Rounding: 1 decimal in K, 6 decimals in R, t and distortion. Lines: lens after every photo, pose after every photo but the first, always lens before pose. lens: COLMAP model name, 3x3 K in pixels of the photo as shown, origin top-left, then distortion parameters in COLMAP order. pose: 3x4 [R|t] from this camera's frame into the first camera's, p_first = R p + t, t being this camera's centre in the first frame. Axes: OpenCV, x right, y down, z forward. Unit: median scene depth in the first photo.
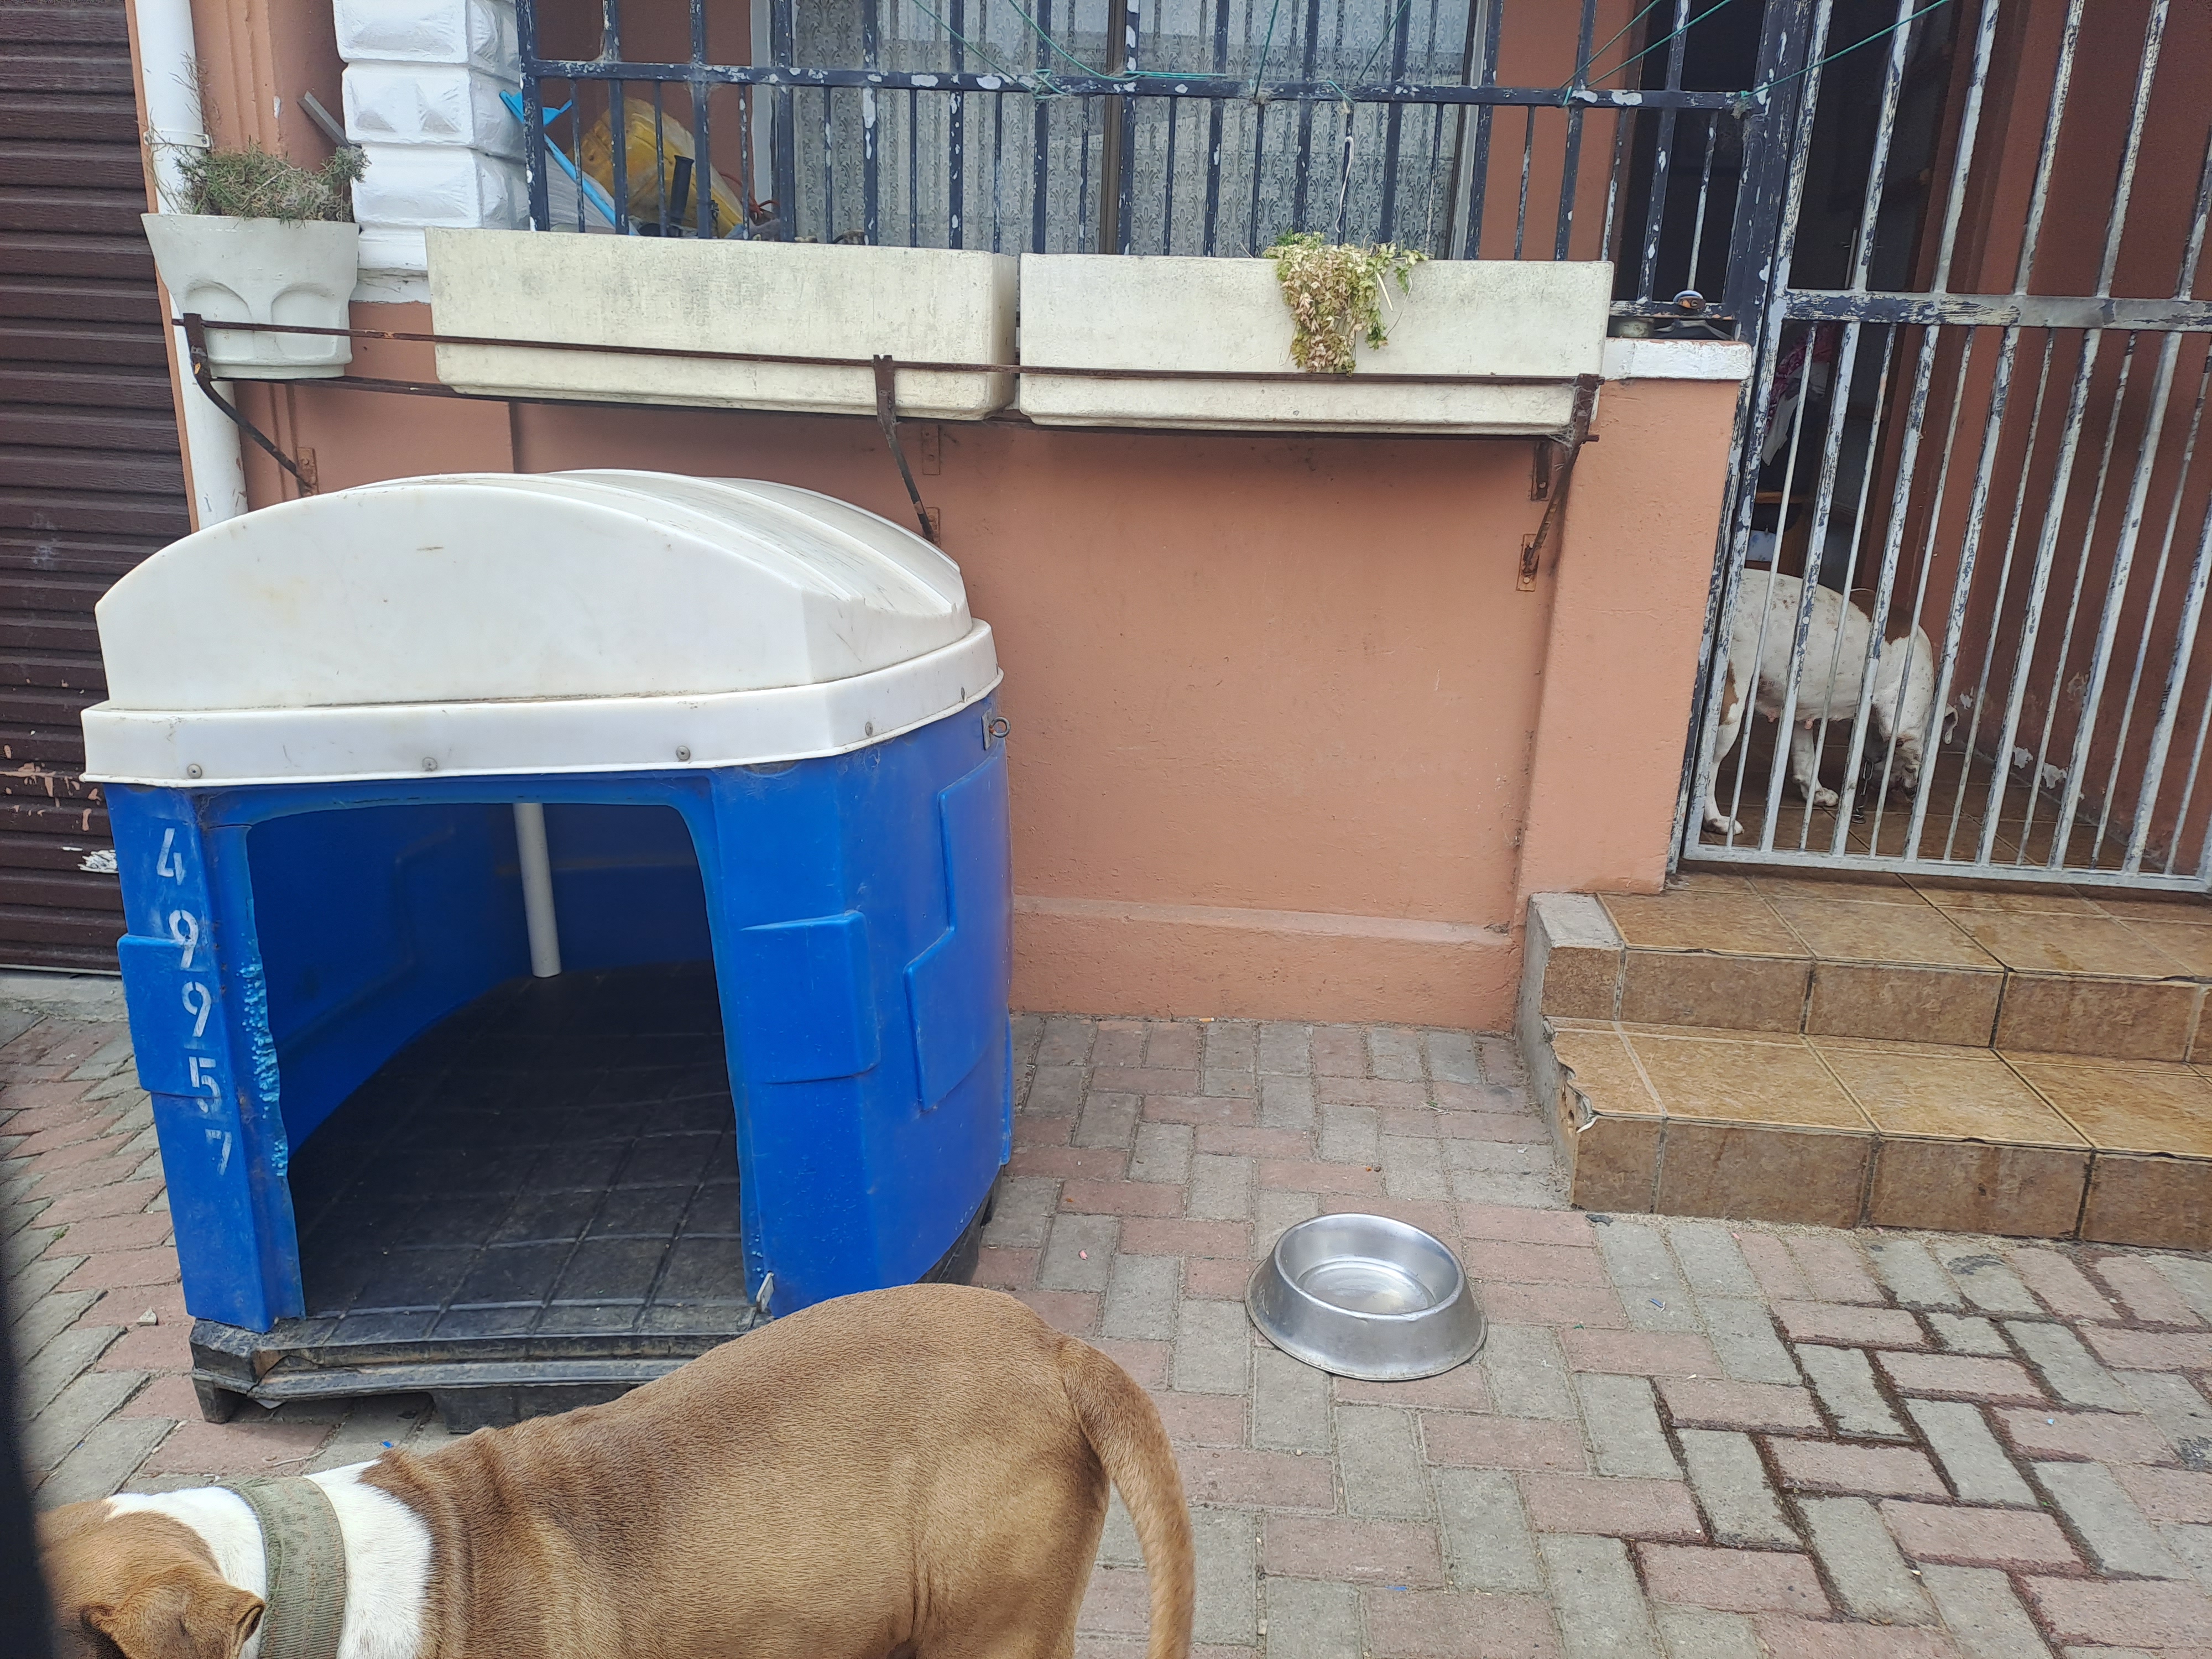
lens RADIAL K [[1657.6, 0, 1106.2], [0, 1657.6, 797.5], [0, 0, 1]] dist [0.068306, -0.070251]
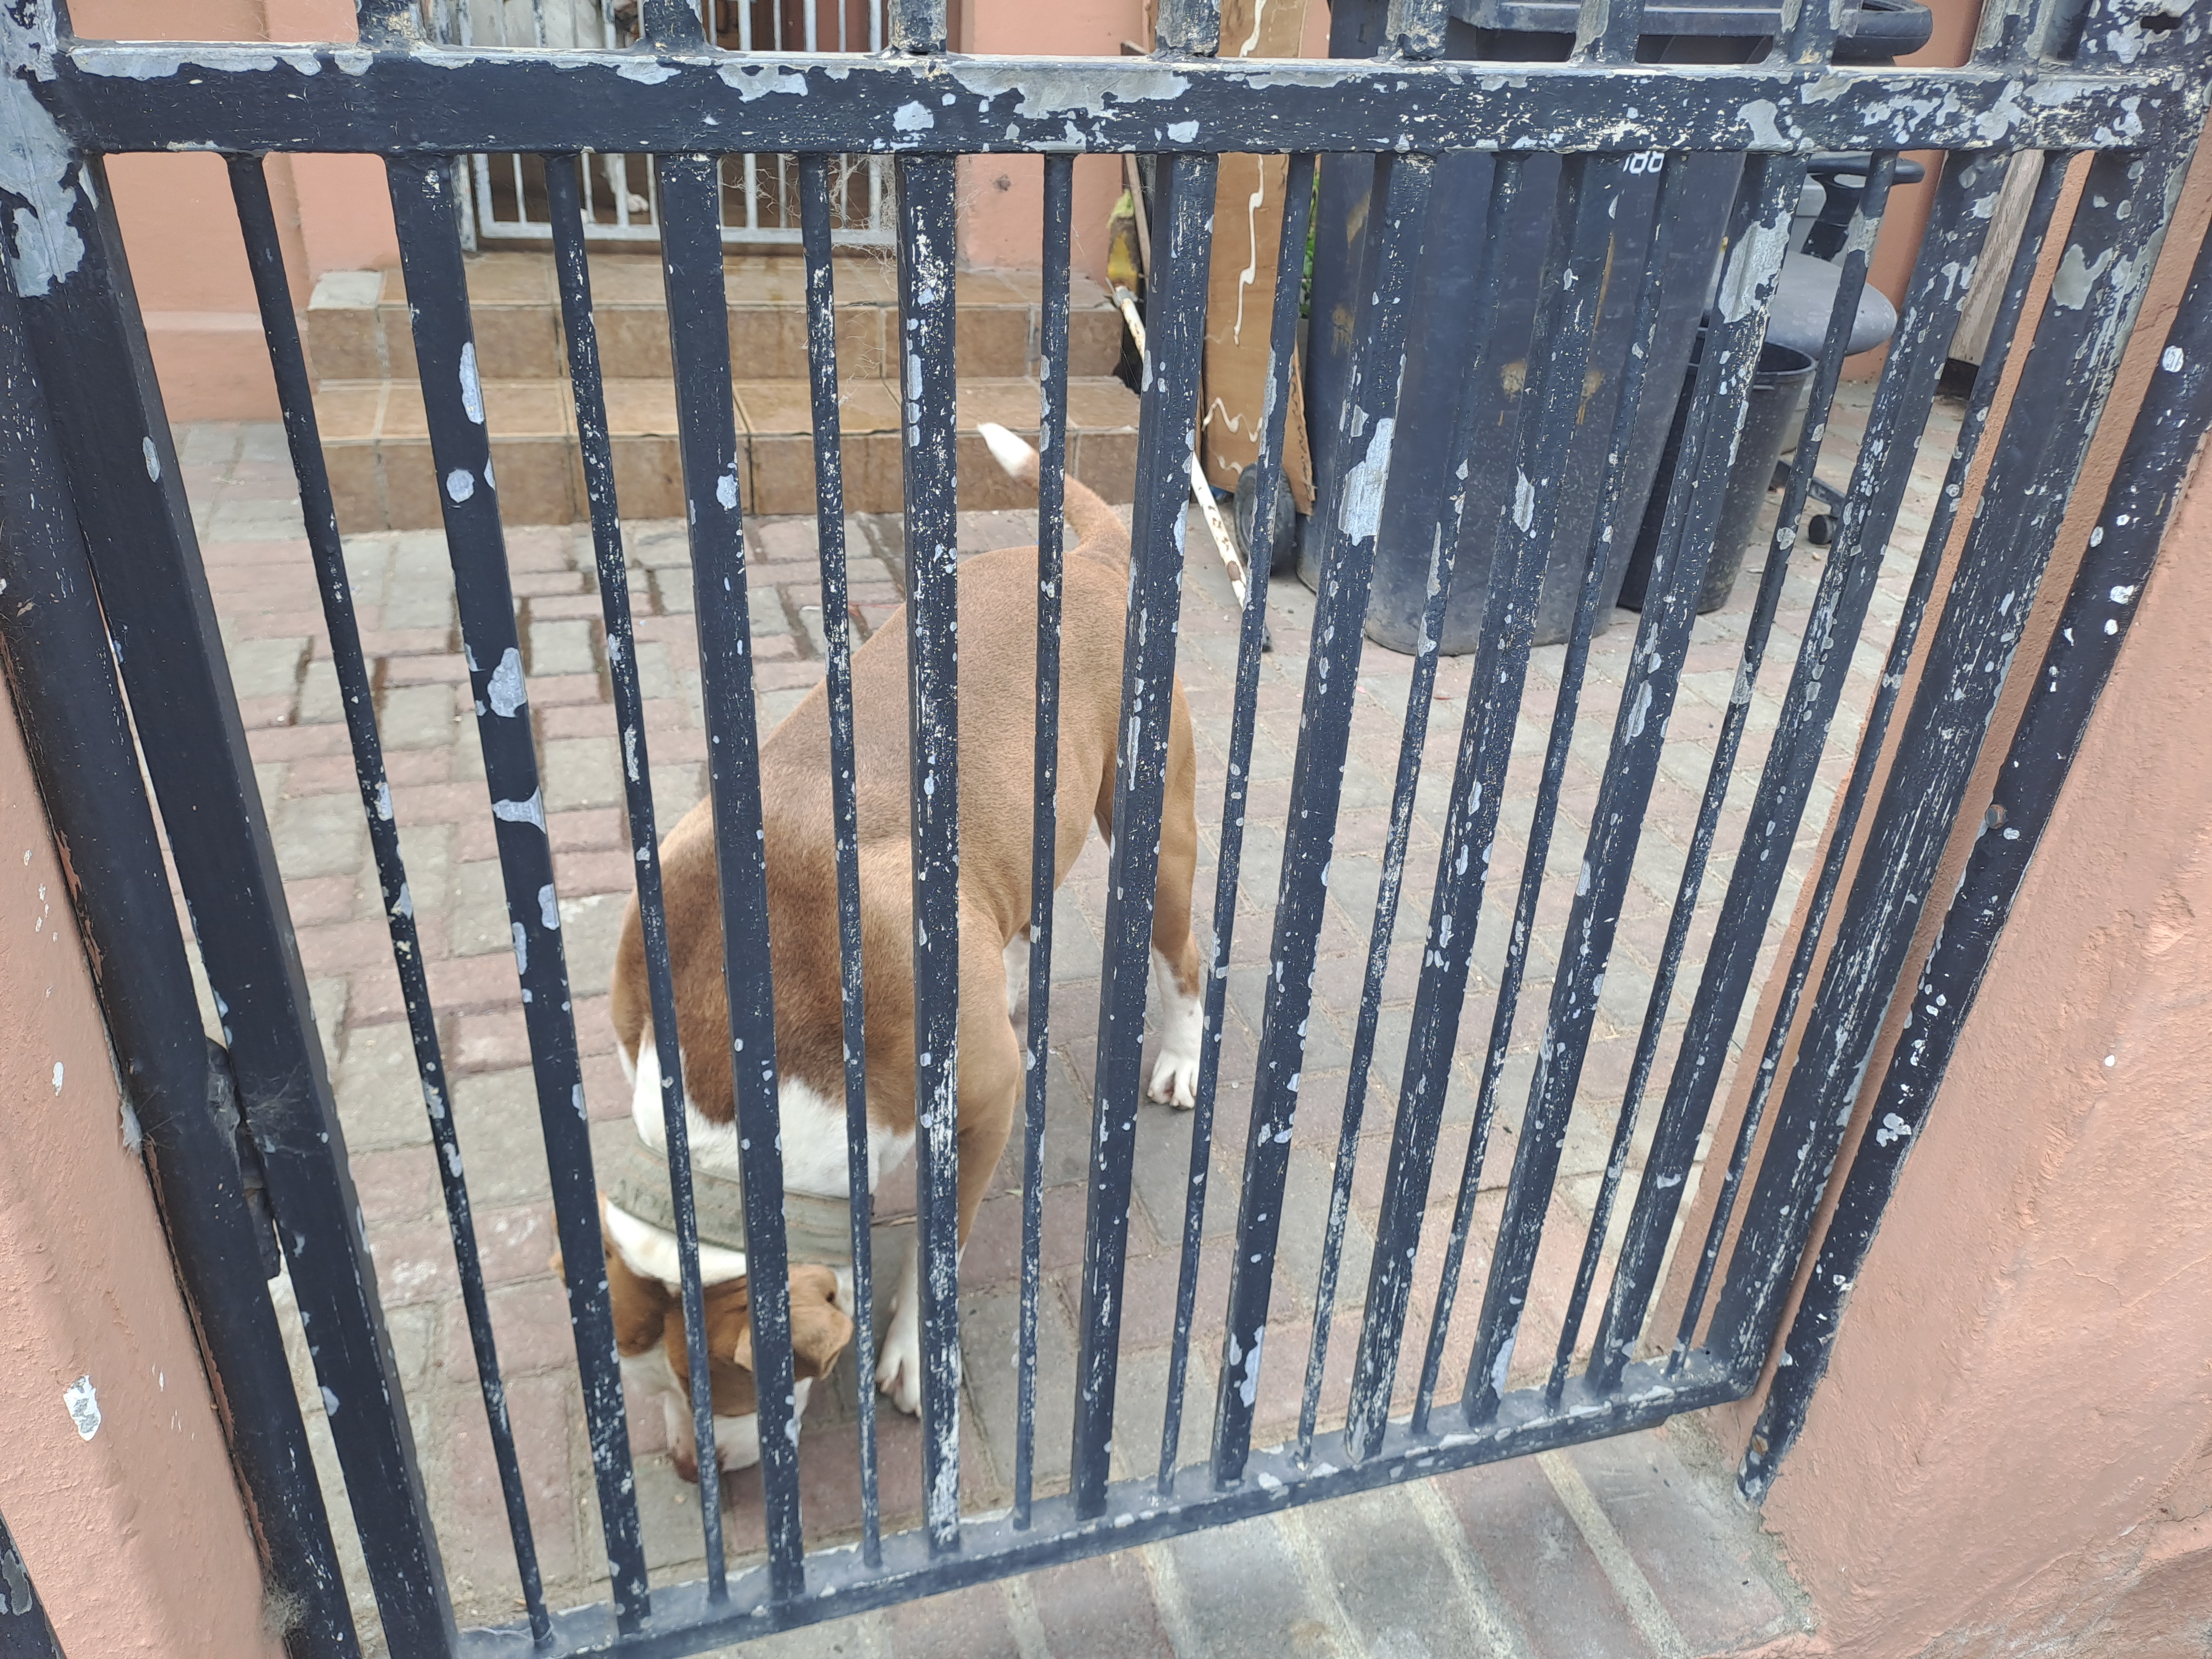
lens RADIAL K [[1657.6, 0, 1106.2], [0, 1657.6, 797.5], [0, 0, 1]] dist [0.068306, -0.070251]
pose [[0.924753, -0.159857, 0.345366, 0.322717], [0.070235, 0.963601, 0.257955, 0.149187], [-0.374031, -0.214288, 0.902320, -0.212595]]
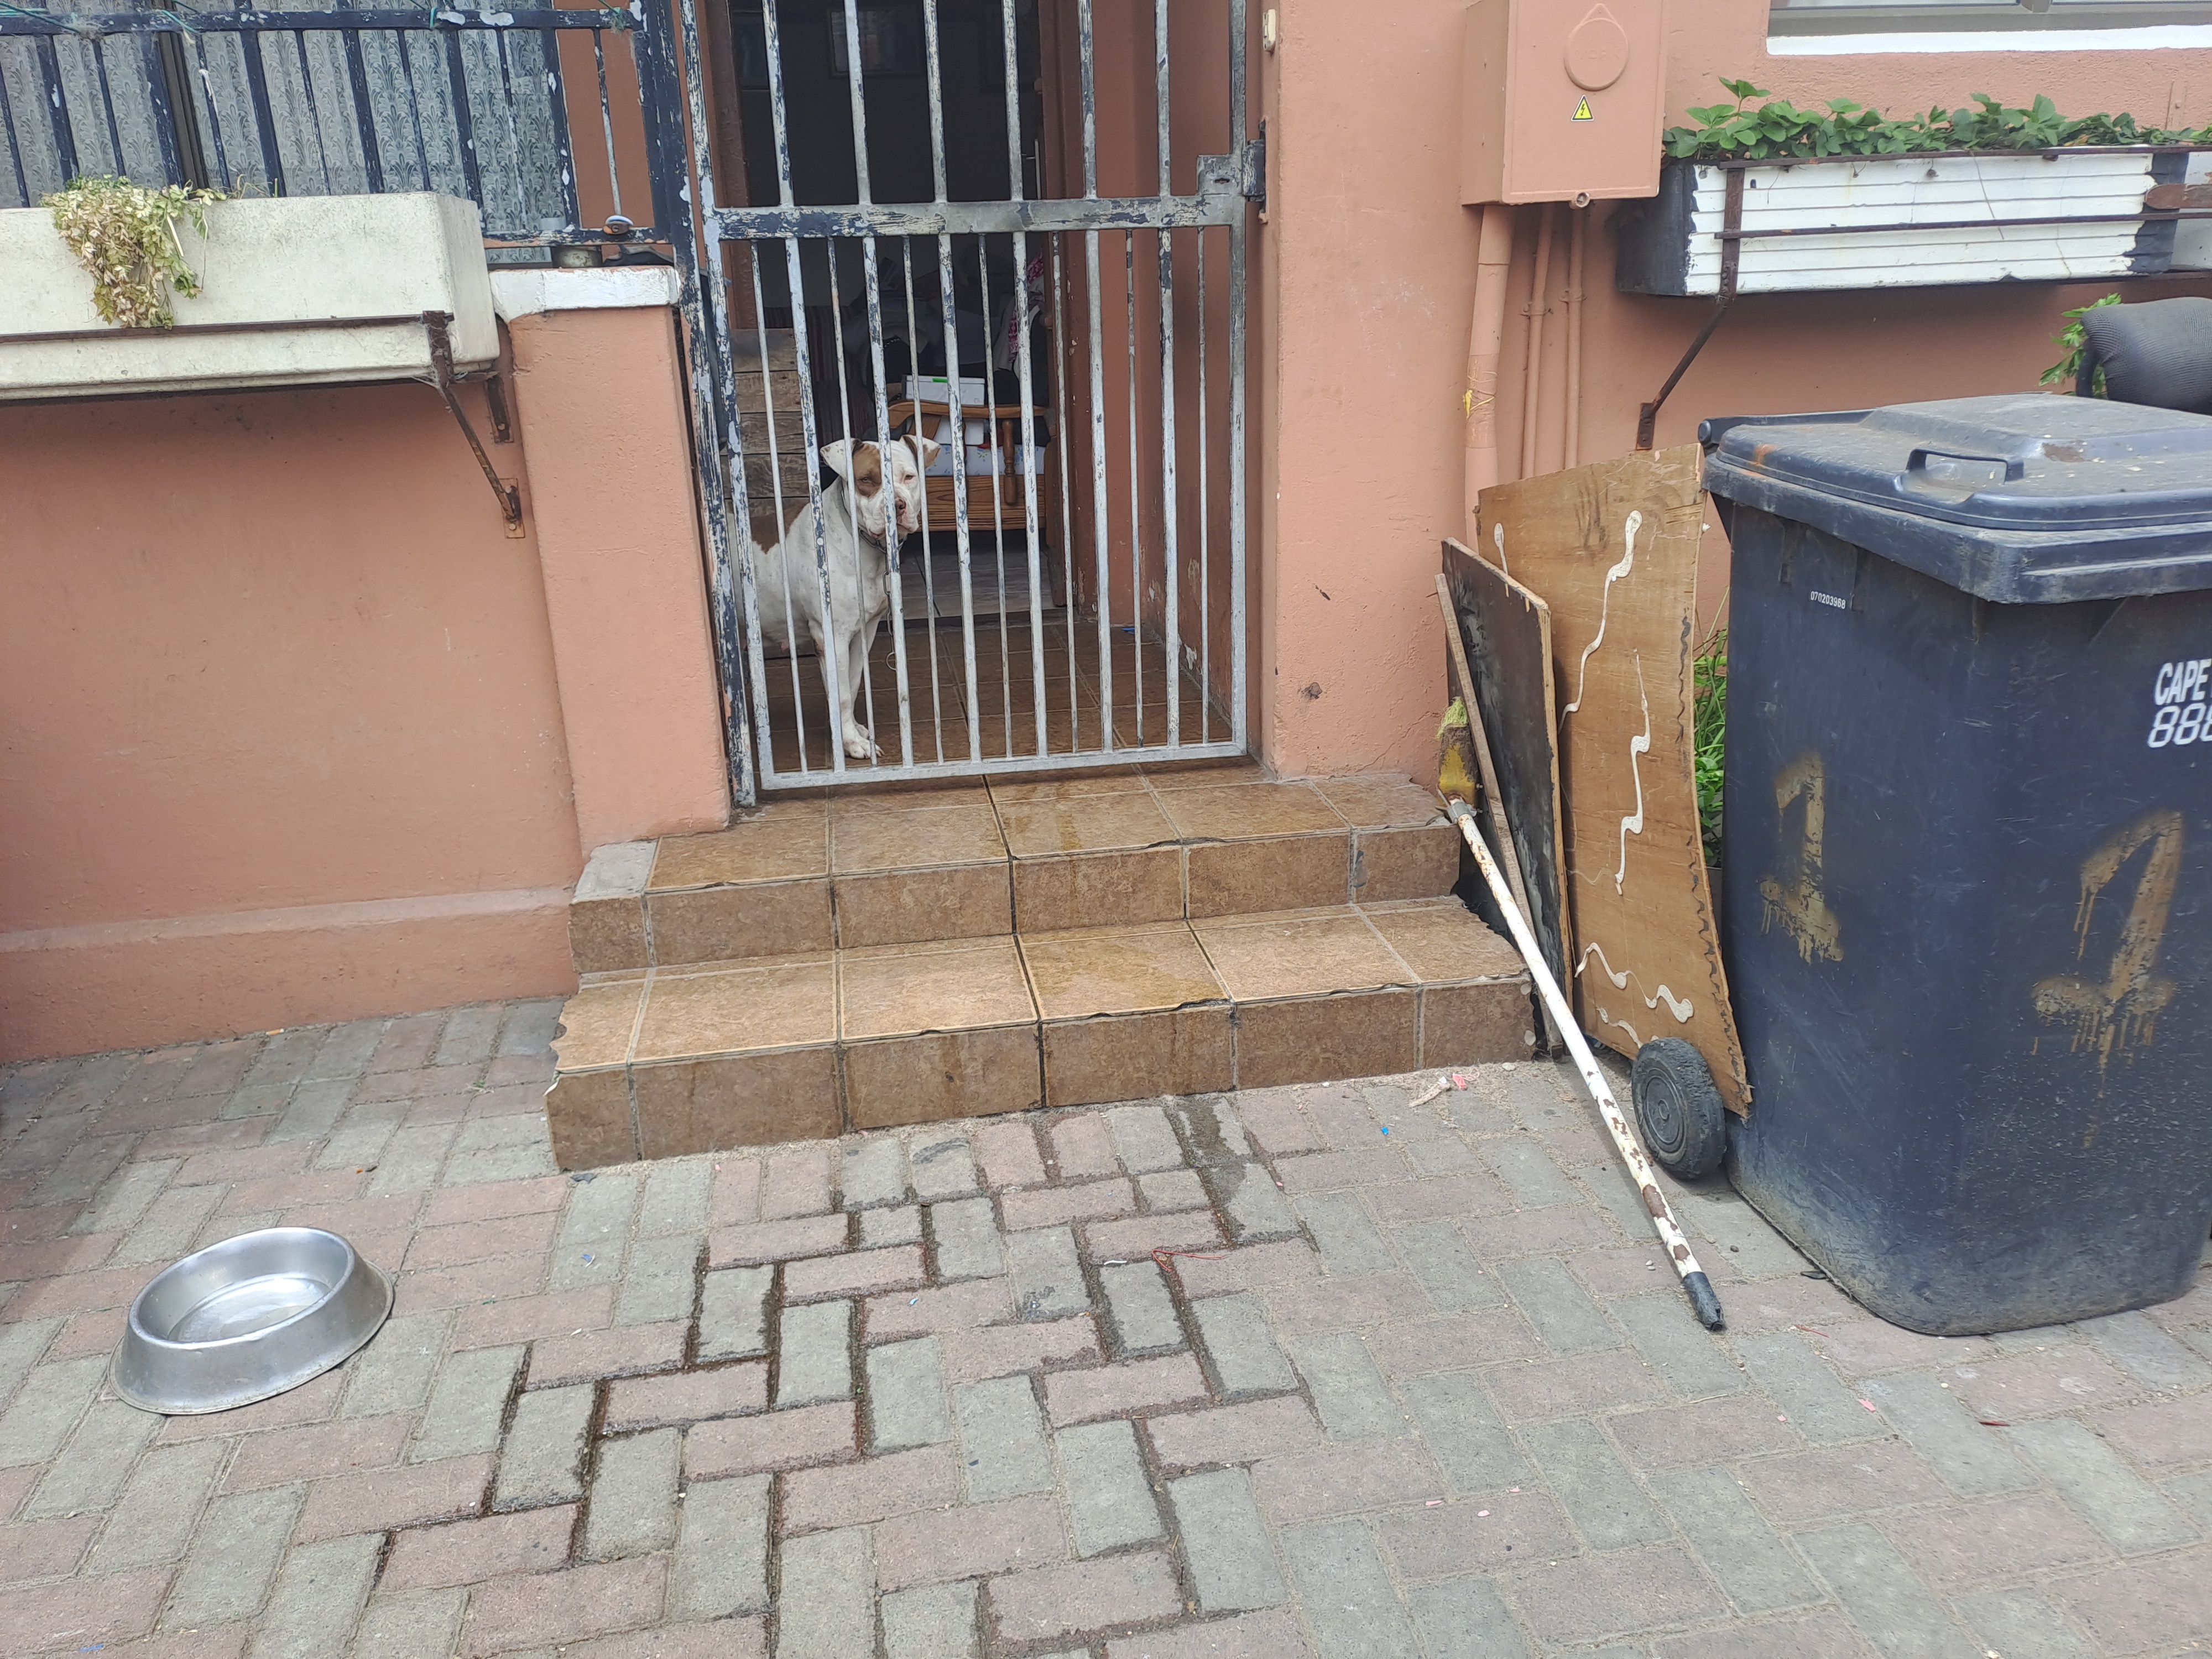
lens RADIAL K [[1639.3, 0, 1103.7], [0, 1639.3, 792.7], [0, 0, 1]] dist [0.092310, -0.122504]
pose [[0.967830, -0.138858, 0.209817, 0.378690], [0.132142, 0.990174, 0.045769, 0.022927], [-0.214111, -0.016571, 0.976669, -0.007338]]
